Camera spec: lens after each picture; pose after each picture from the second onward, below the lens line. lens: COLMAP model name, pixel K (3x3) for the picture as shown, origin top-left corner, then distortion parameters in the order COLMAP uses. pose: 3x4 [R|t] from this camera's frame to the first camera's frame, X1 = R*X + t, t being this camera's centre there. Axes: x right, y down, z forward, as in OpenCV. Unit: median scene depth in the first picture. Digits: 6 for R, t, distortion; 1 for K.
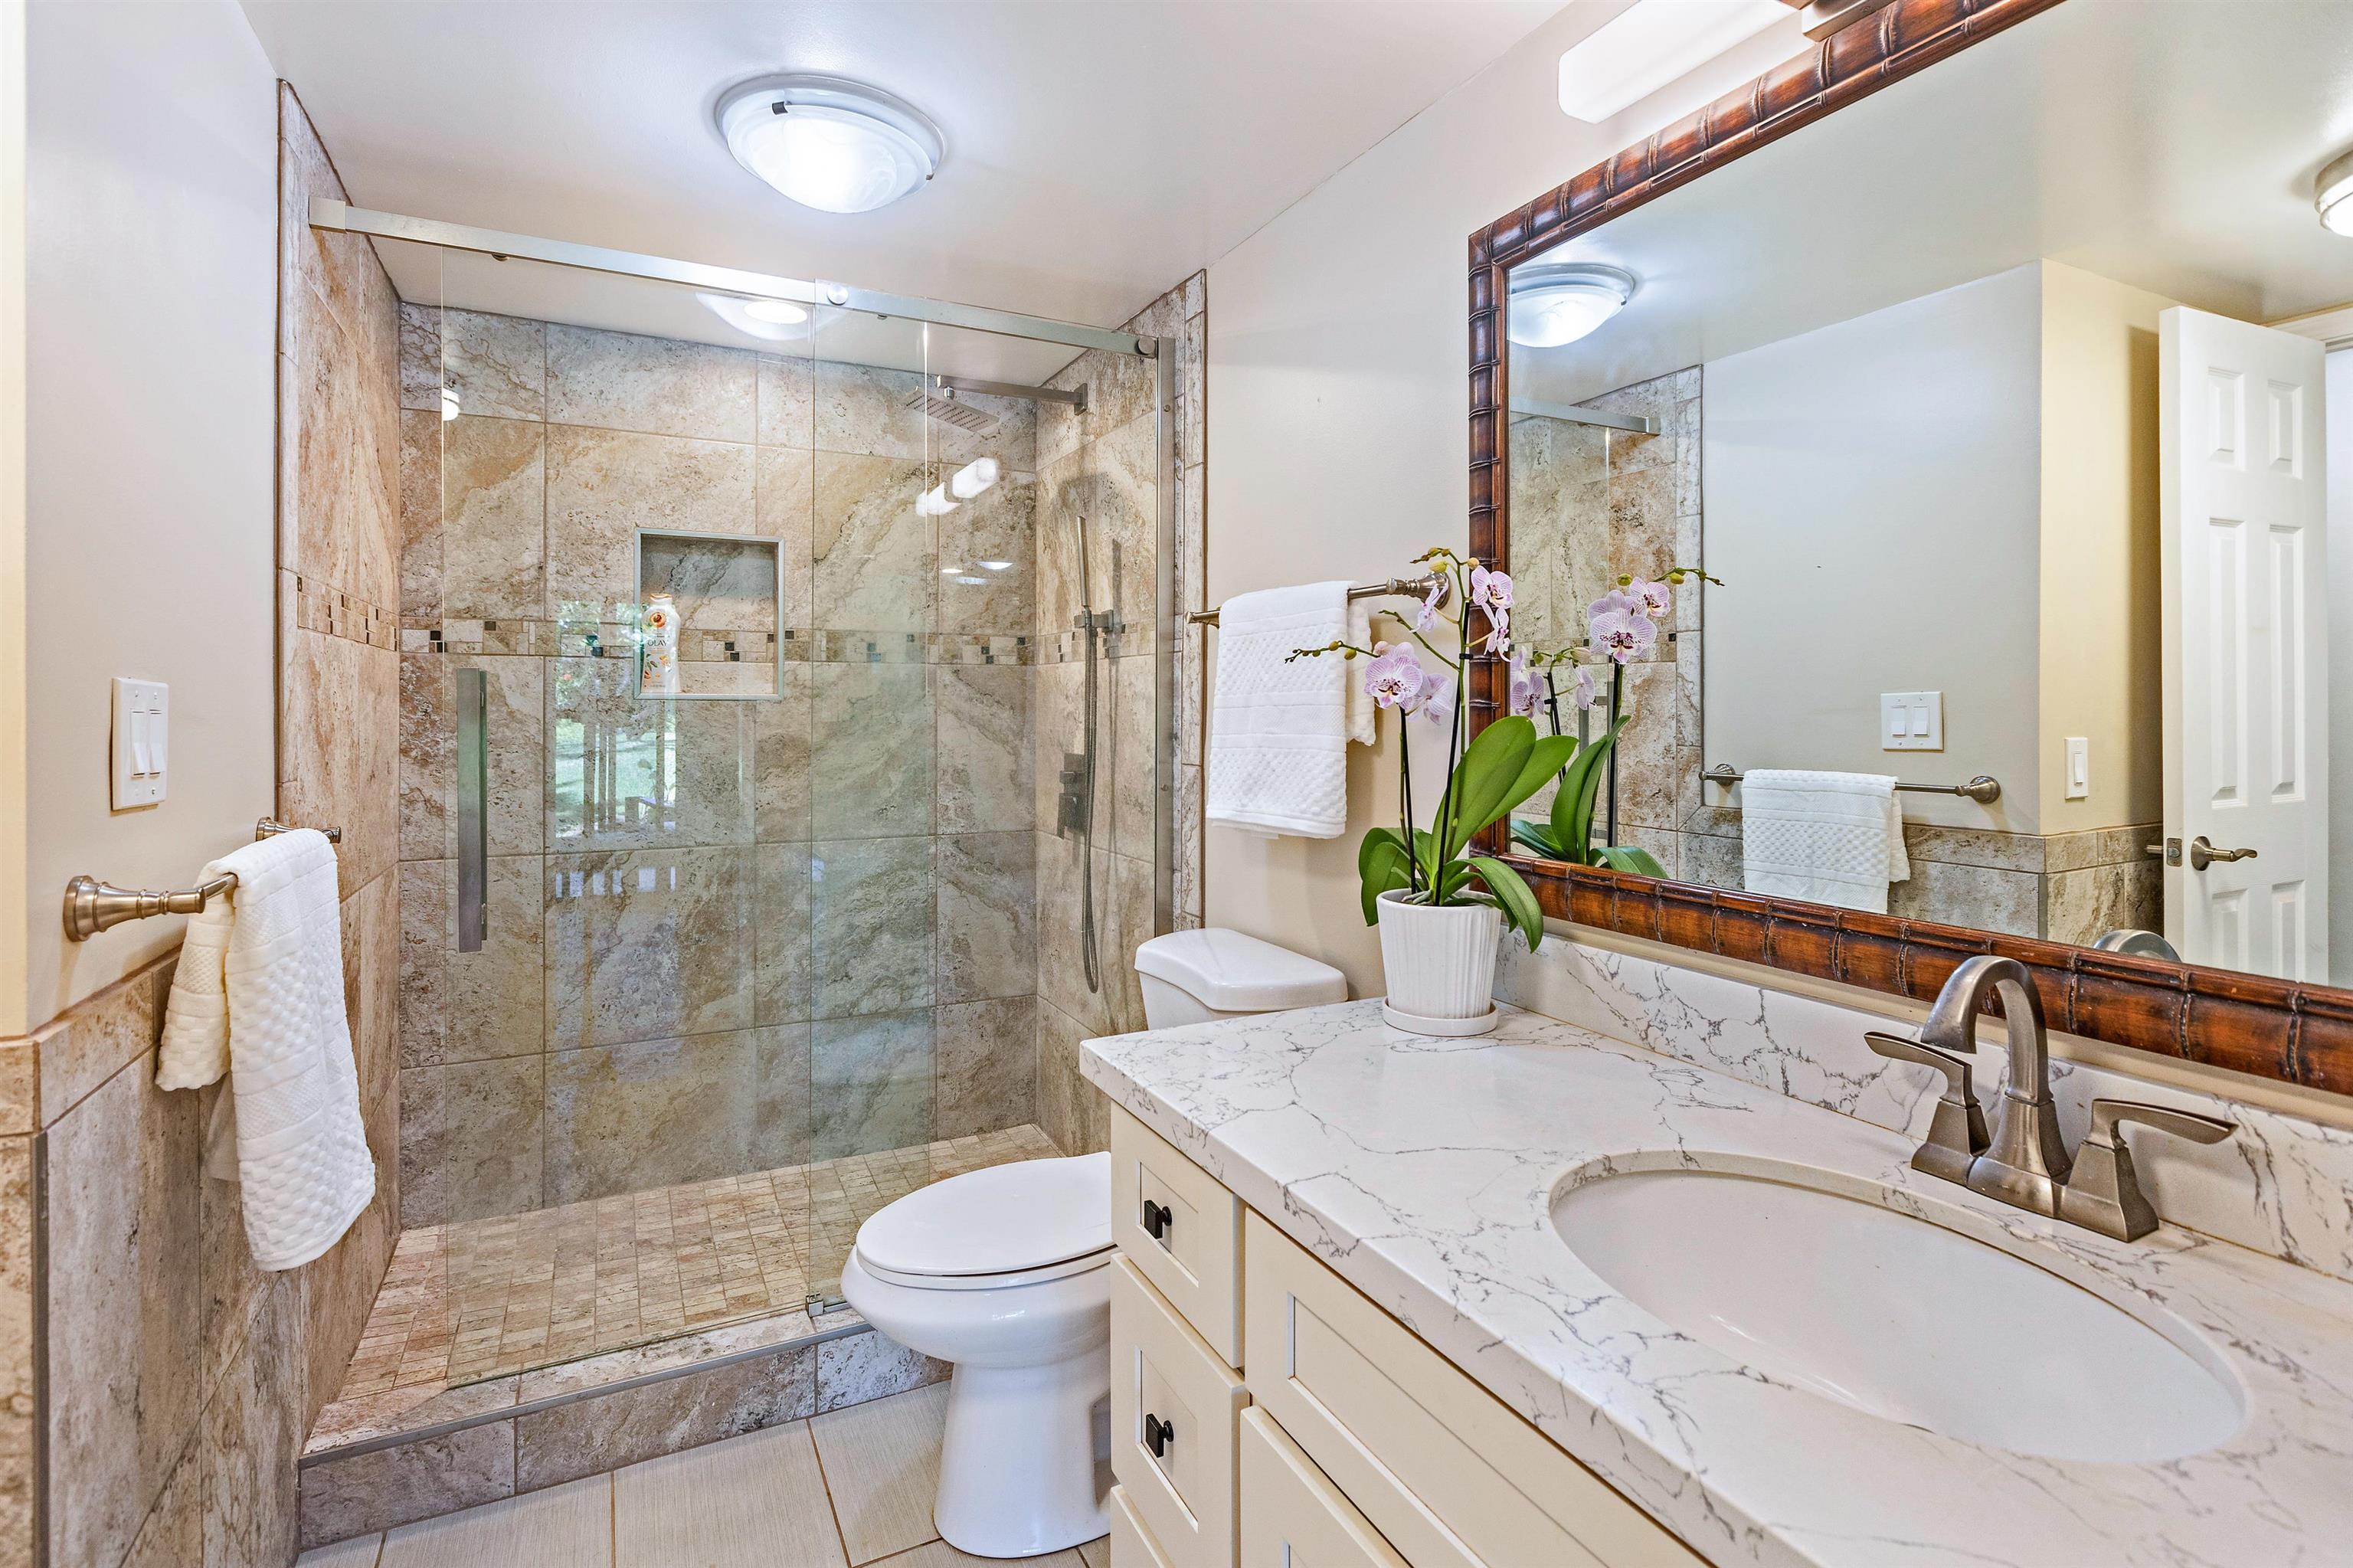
lens RADIAL K [[1122.3, 0, 1179.1], [0, 1122.3, 704.1], [0, 0, 1]] dist [-0.003874, 0.000190]
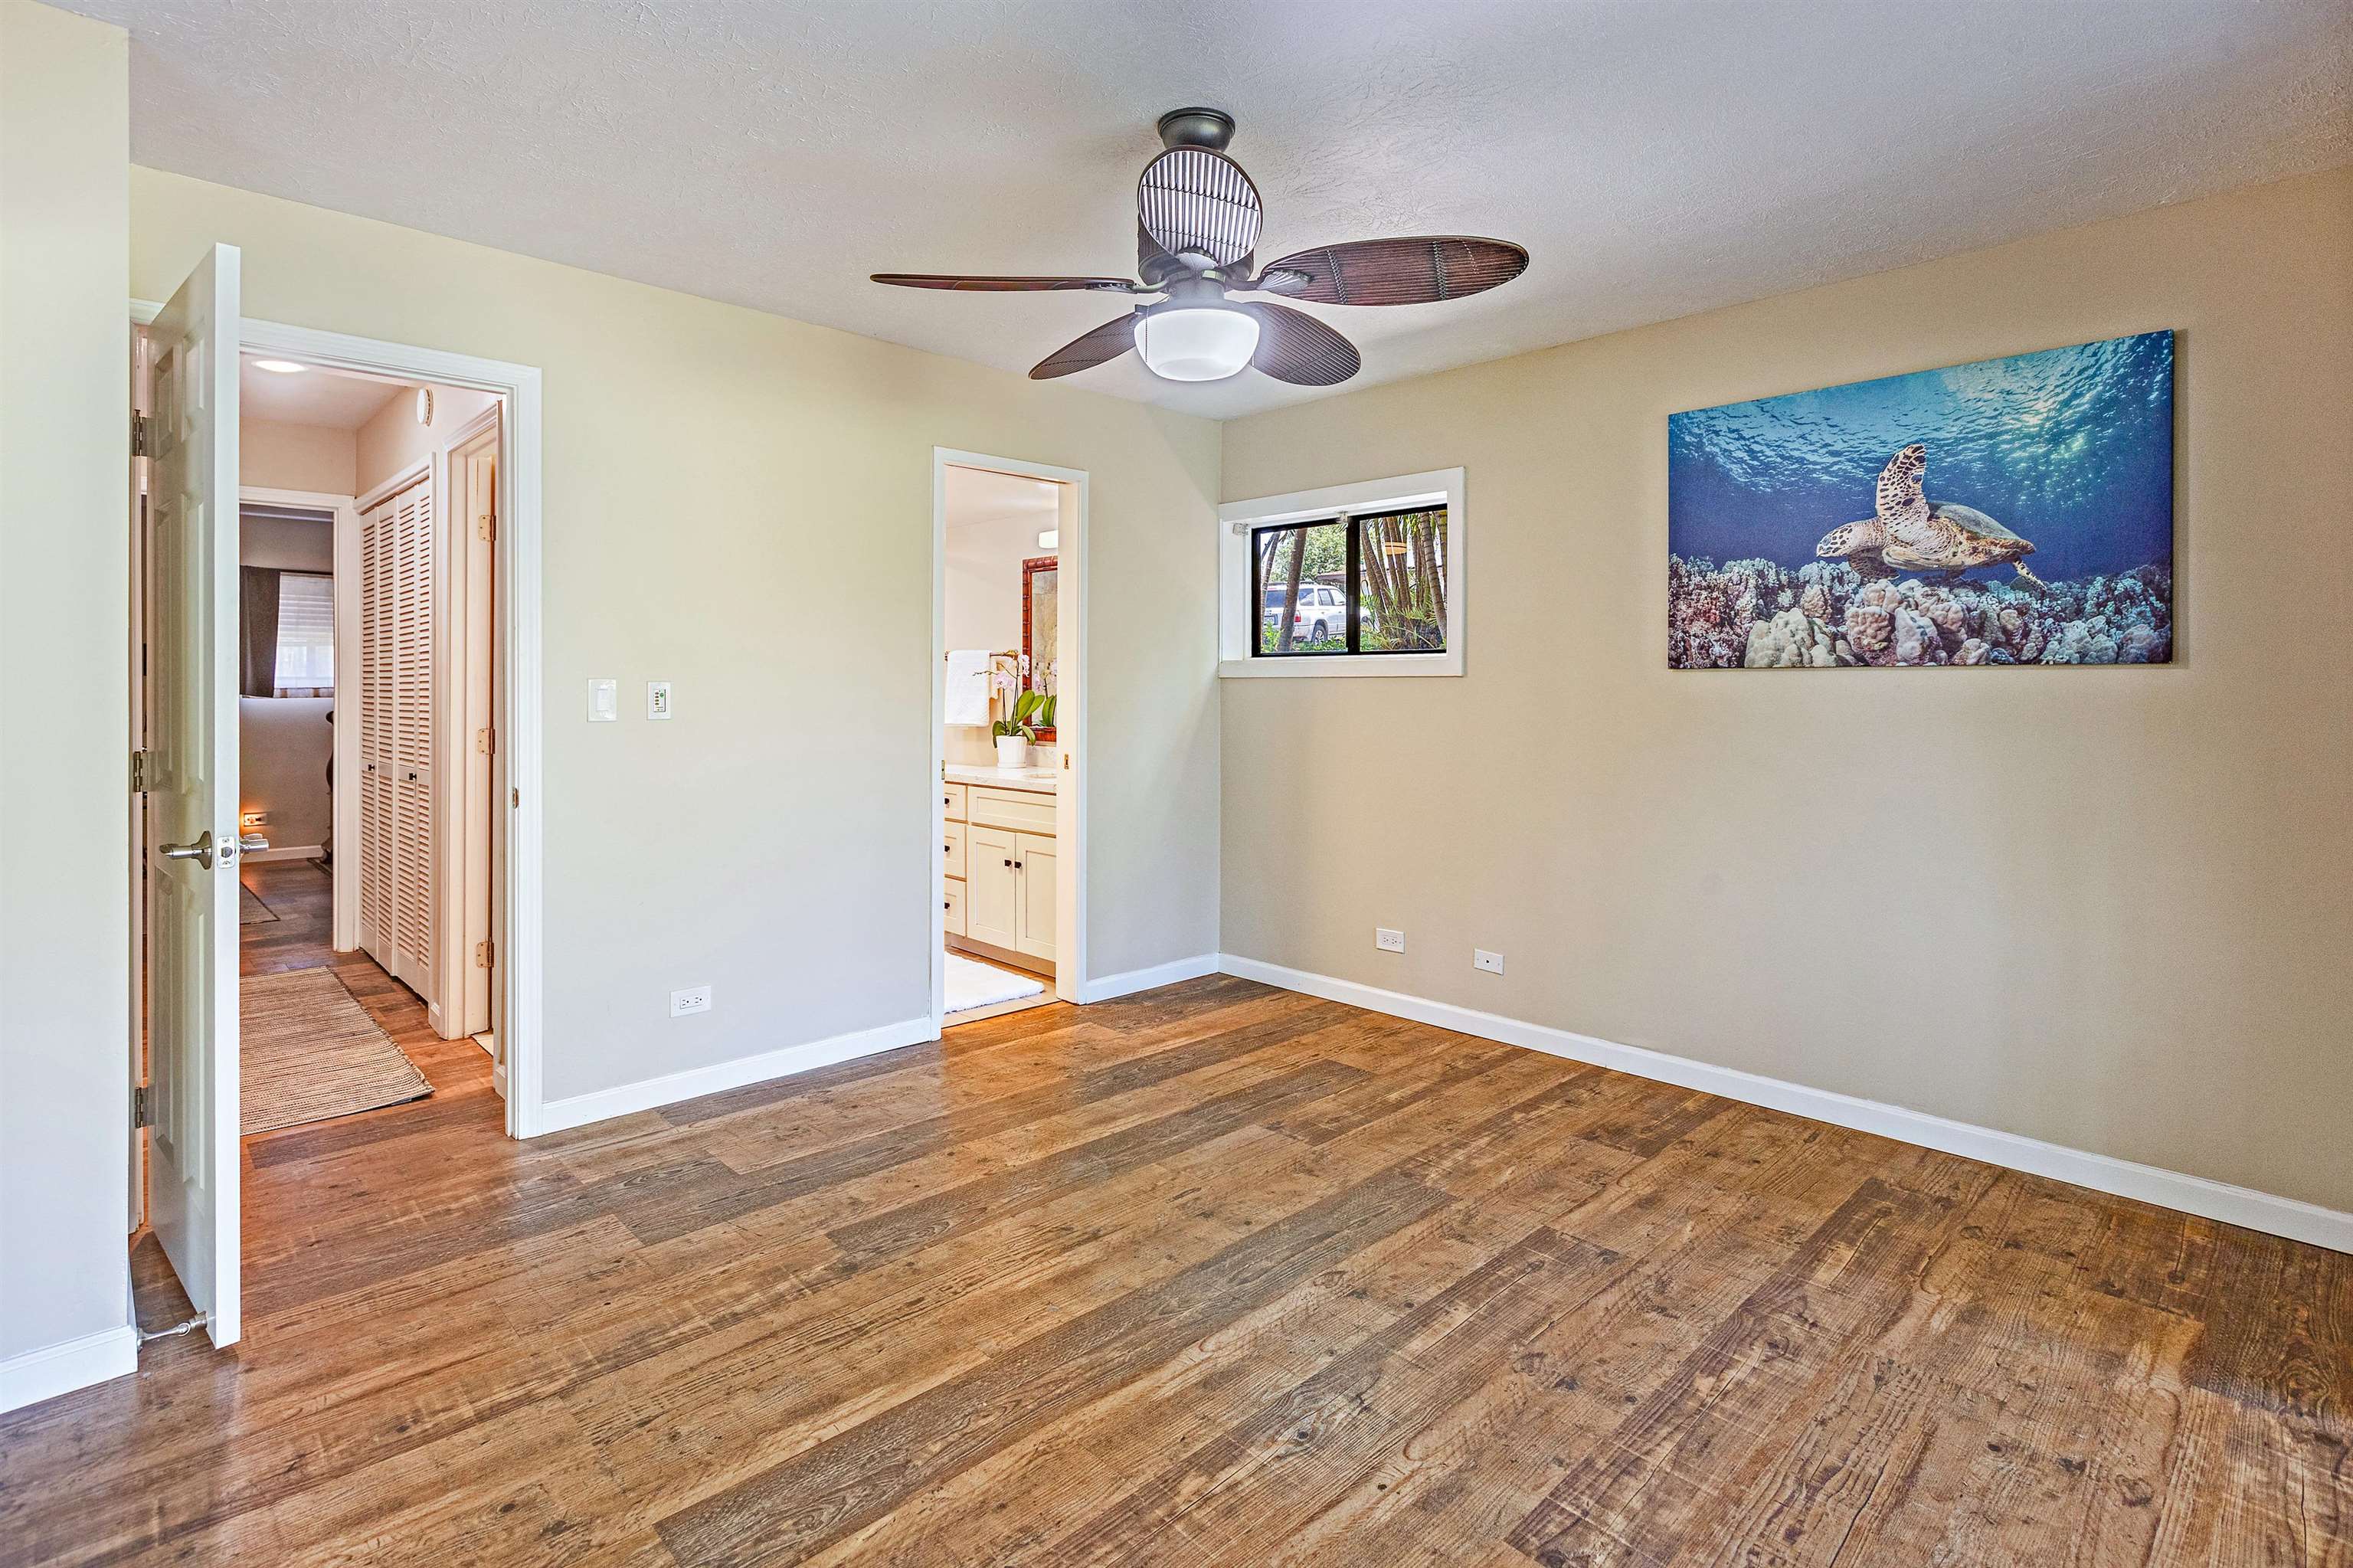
lens RADIAL K [[1131.7, 0, 1170.2], [0, 1131.7, 687.9], [0, 0, 1]] dist [-0.003699, -0.000256]
pose [[0.955304, 0.002147, 0.295618, -0.266339], [-0.003165, 0.999991, 0.002967, -0.007770], [-0.295609, -0.003770, 0.955302, -1.905950]]
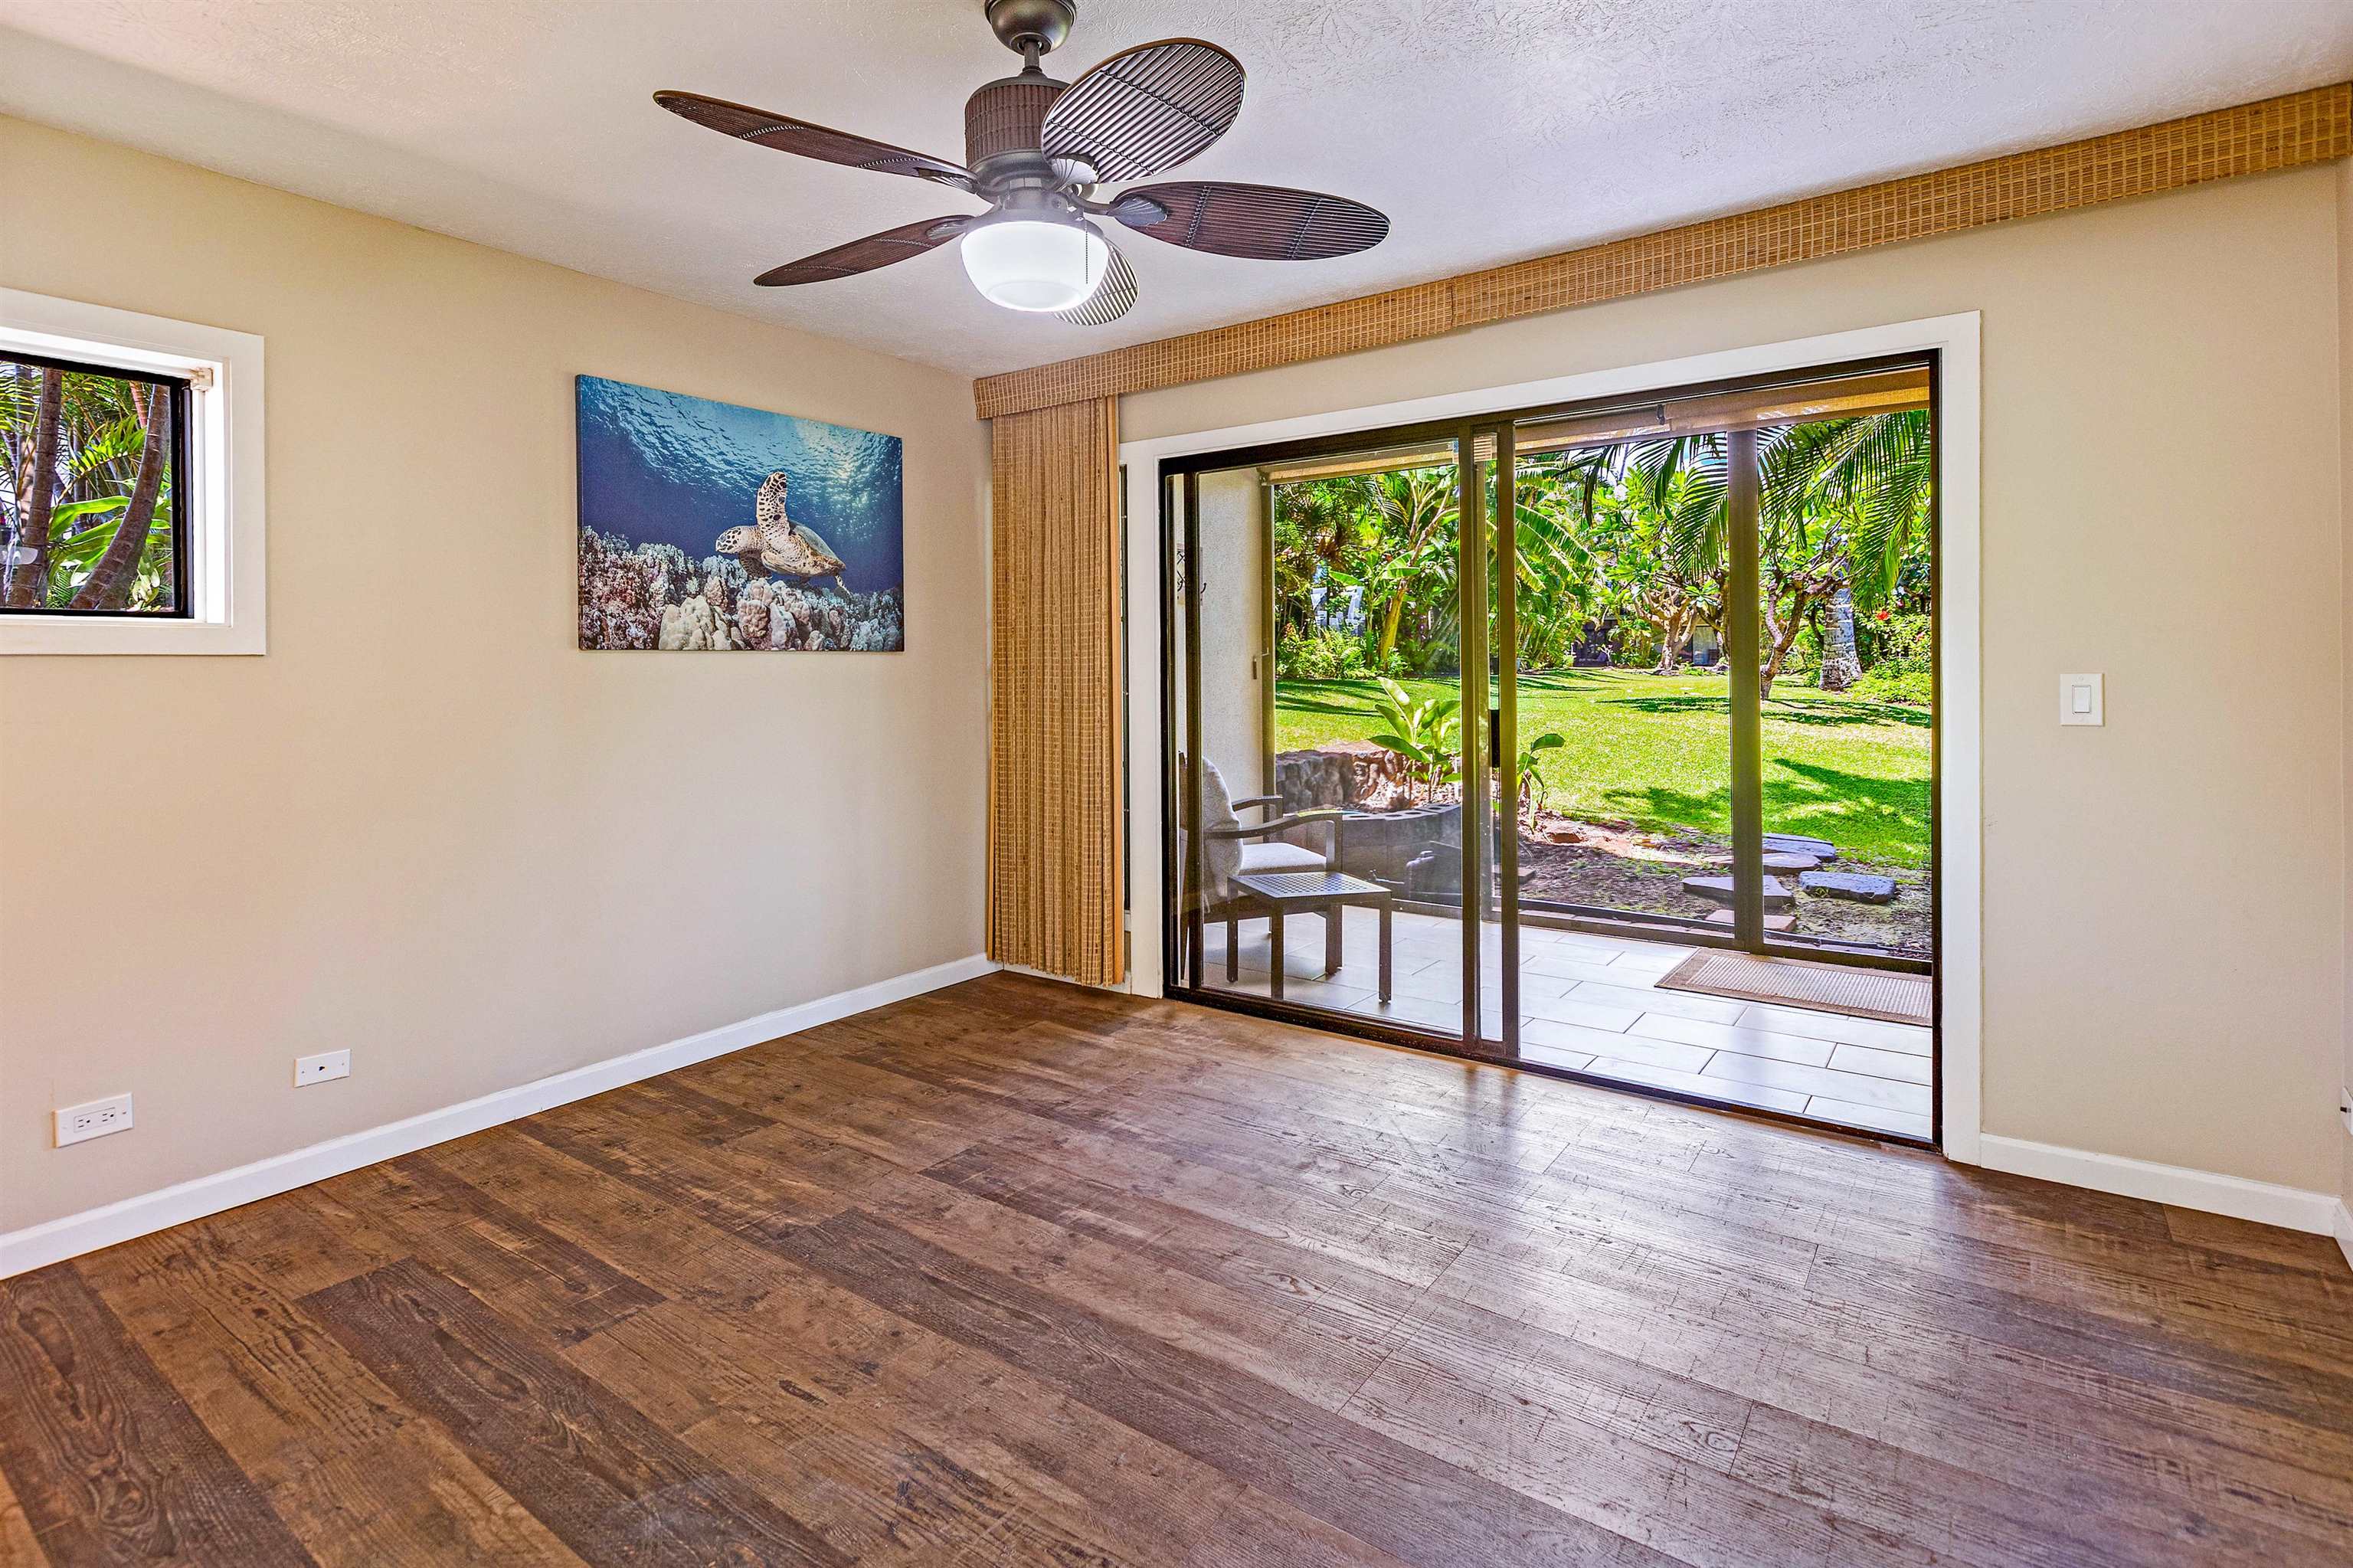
lens RADIAL K [[1132.8, 0, 1160.4], [0, 1132.8, 671.9], [0, 0, 1]] dist [-0.001909, 0.000151]
pose [[-0.450407, 0.000098, 0.892823, -0.793657], [0.005885, 0.999979, 0.002859, -0.002531], [-0.892804, 0.006542, -0.450398, -0.560745]]
